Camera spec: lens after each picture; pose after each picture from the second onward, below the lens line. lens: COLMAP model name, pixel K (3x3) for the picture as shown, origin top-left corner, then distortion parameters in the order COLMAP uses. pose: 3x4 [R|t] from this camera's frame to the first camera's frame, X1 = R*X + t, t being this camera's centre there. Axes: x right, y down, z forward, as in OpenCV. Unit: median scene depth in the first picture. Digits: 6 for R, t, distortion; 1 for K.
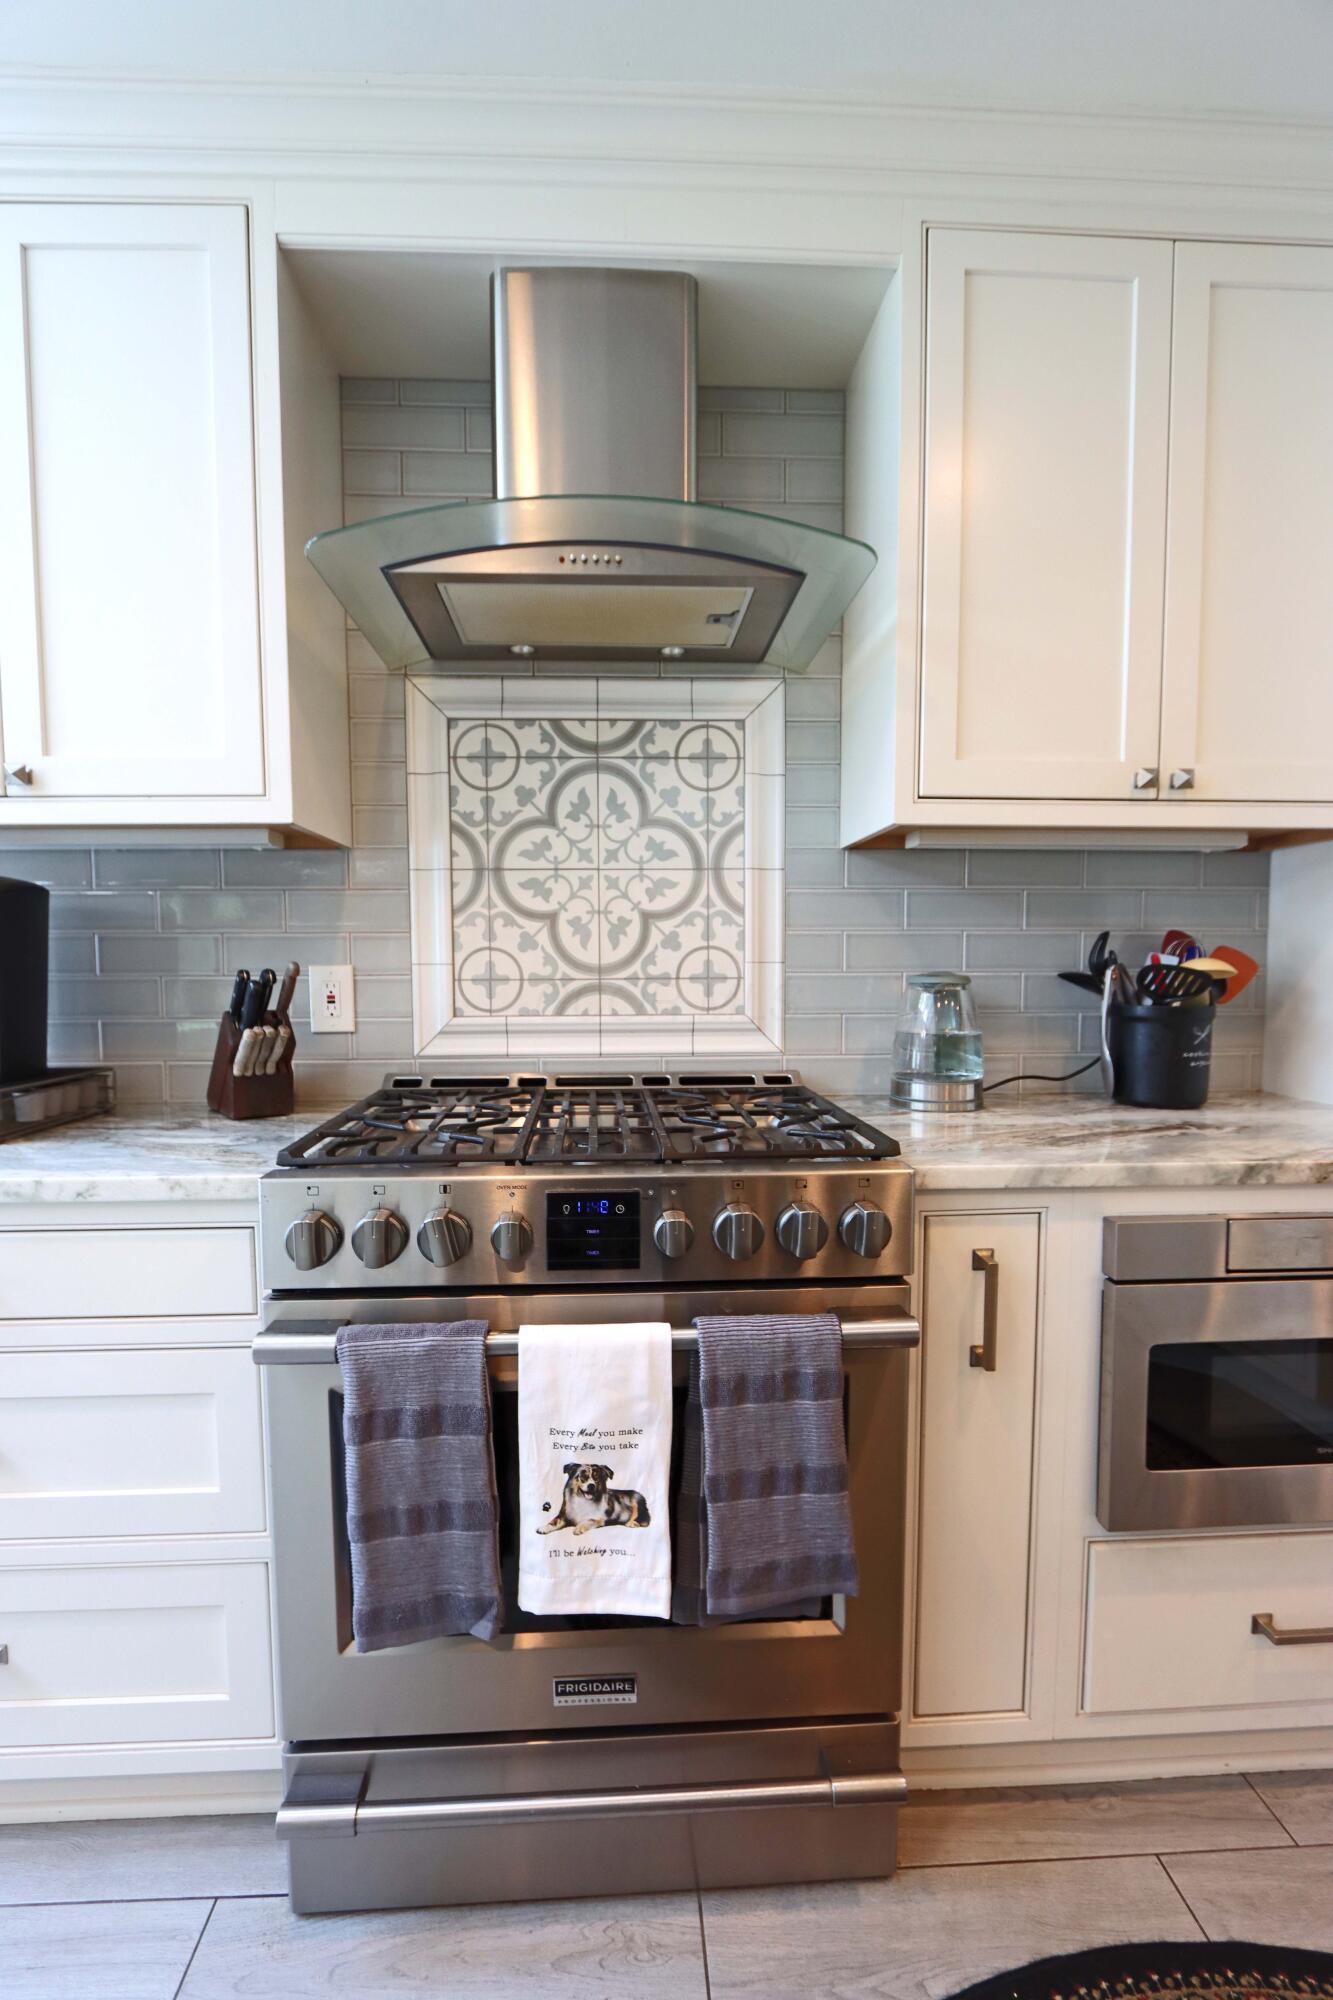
lens RADIAL K [[949.4, 0, 663.9], [0, 949.4, 1022.3], [0, 0, 1]] dist [-0.004346, 0.000373]
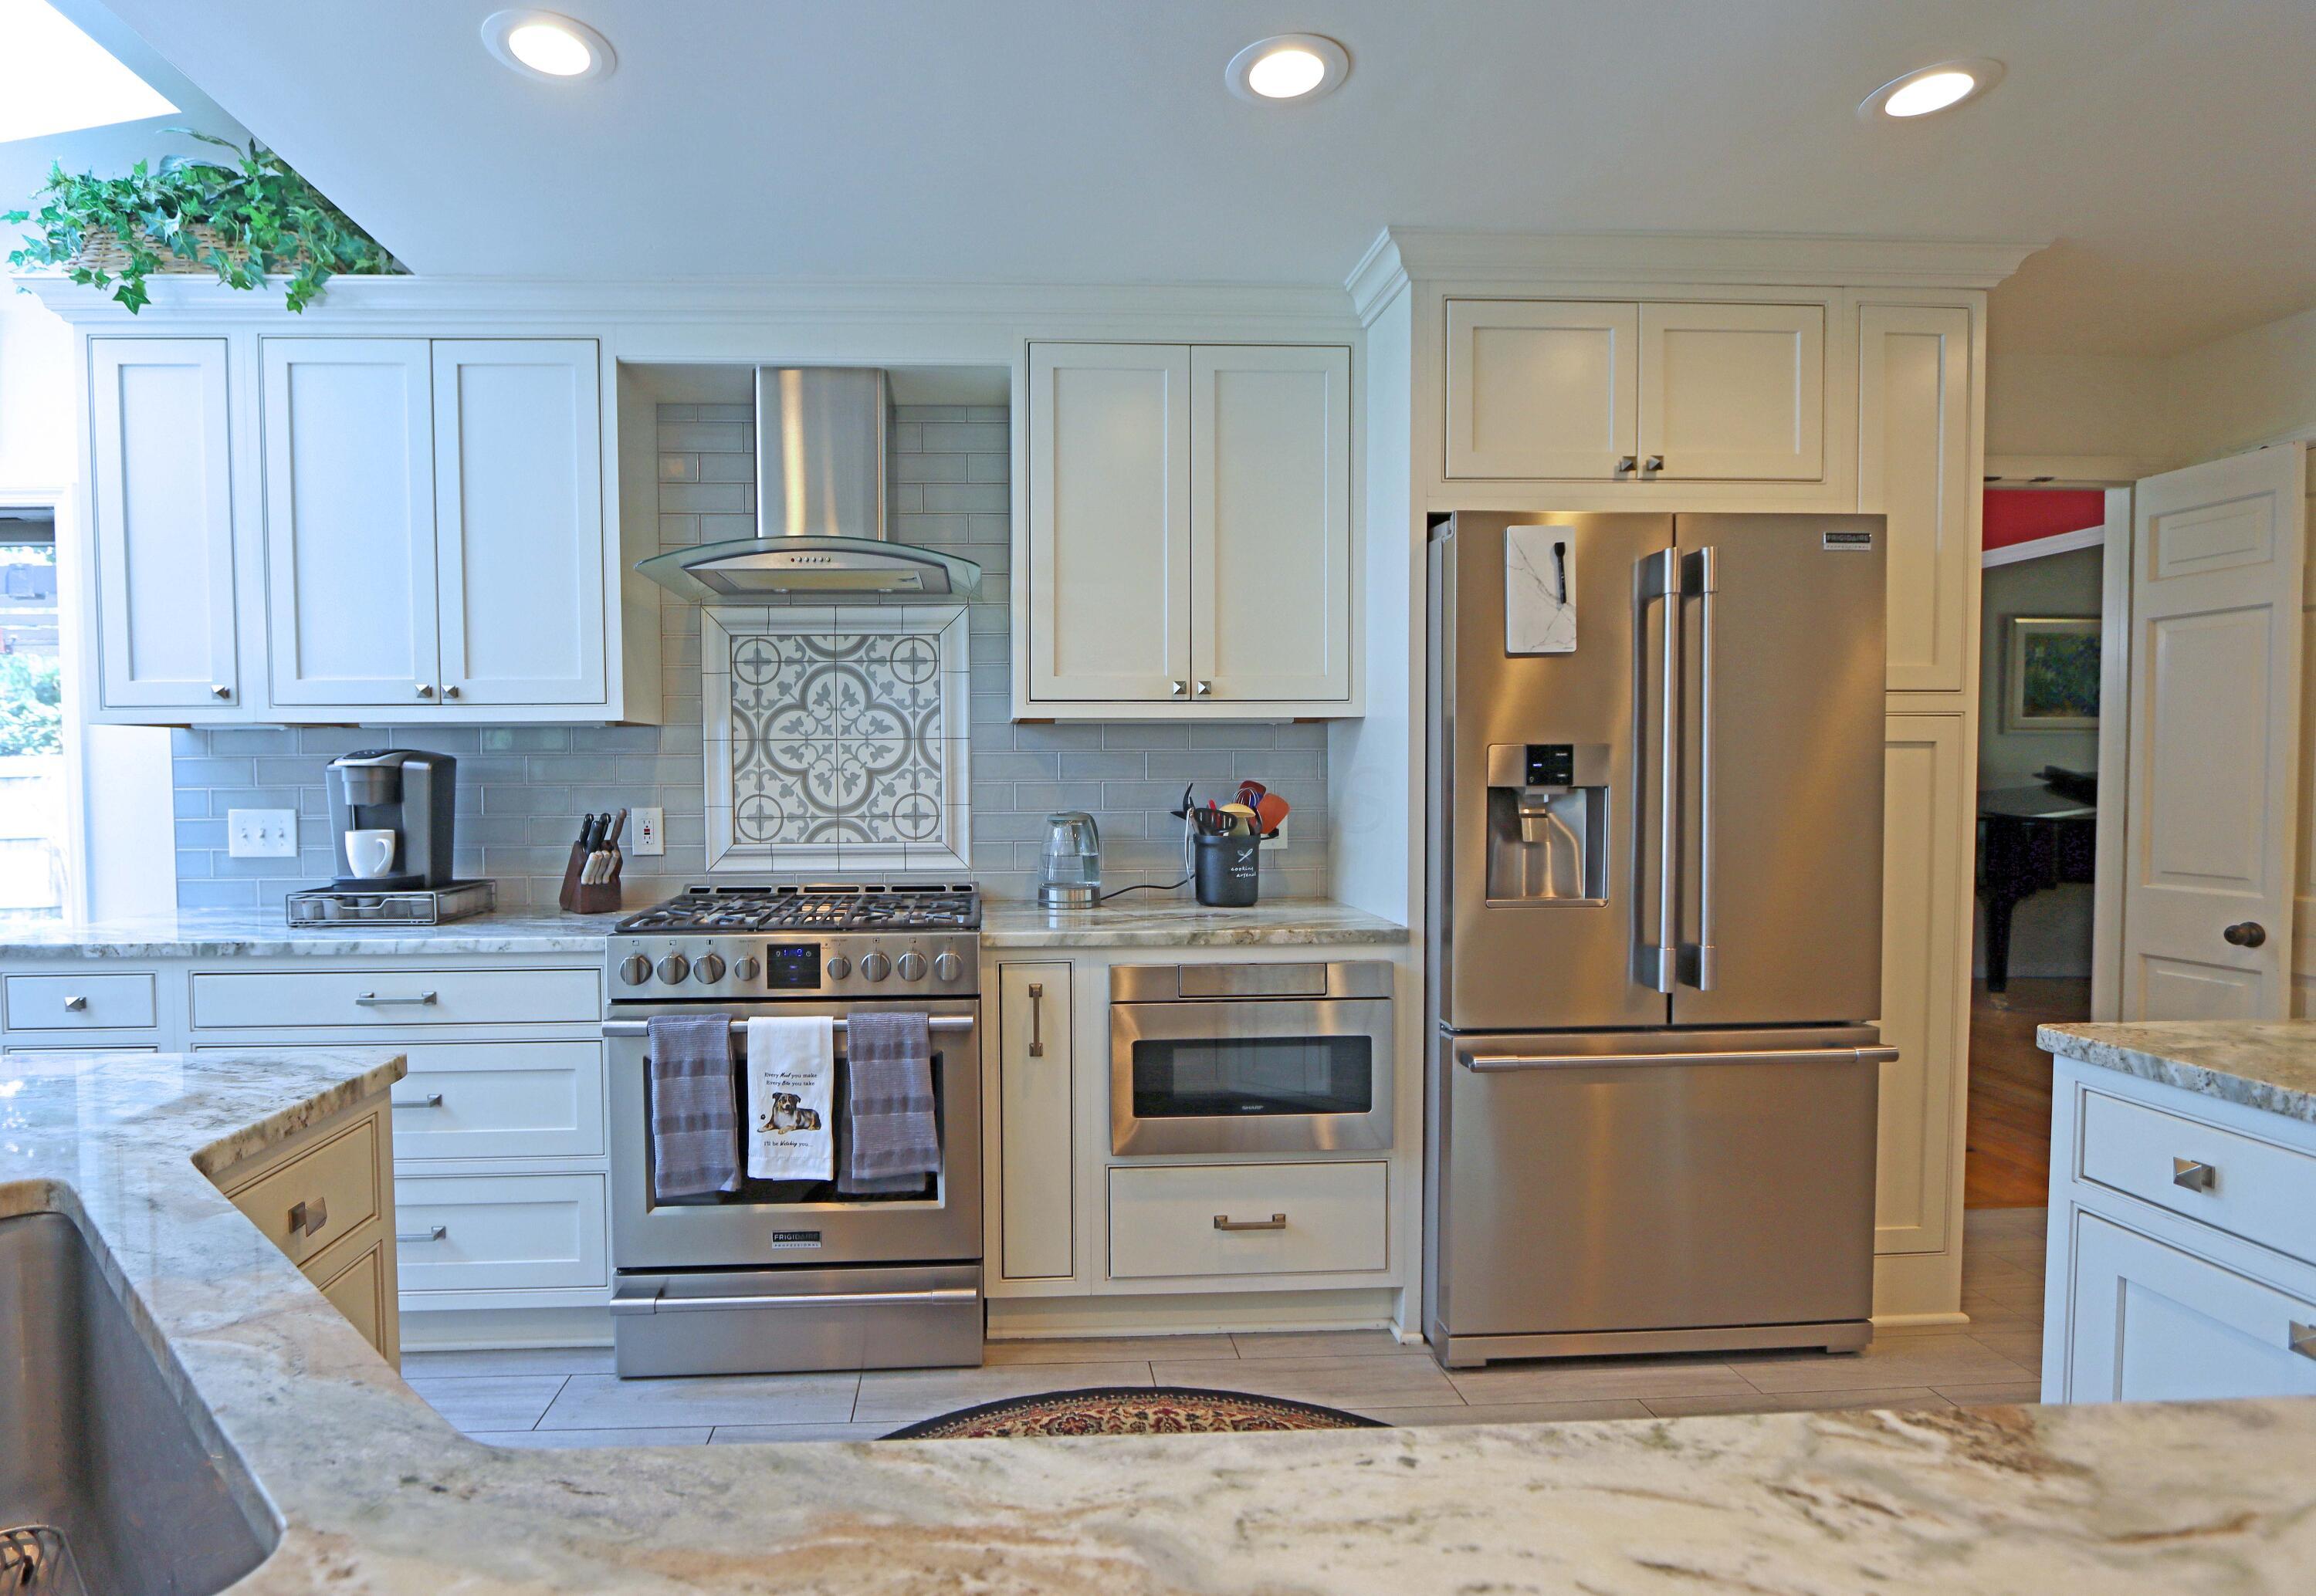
lens RADIAL K [[1156.8, 0, 1040.1], [0, 1156.8, 805.1], [0, 0, 1]] dist [0.001003, 0.000184]
pose [[0.999949, -0.002137, -0.009912, 0.255686], [0.001795, 0.999404, -0.034472, -0.003480], [0.009980, 0.034452, 0.999357, -0.728893]]
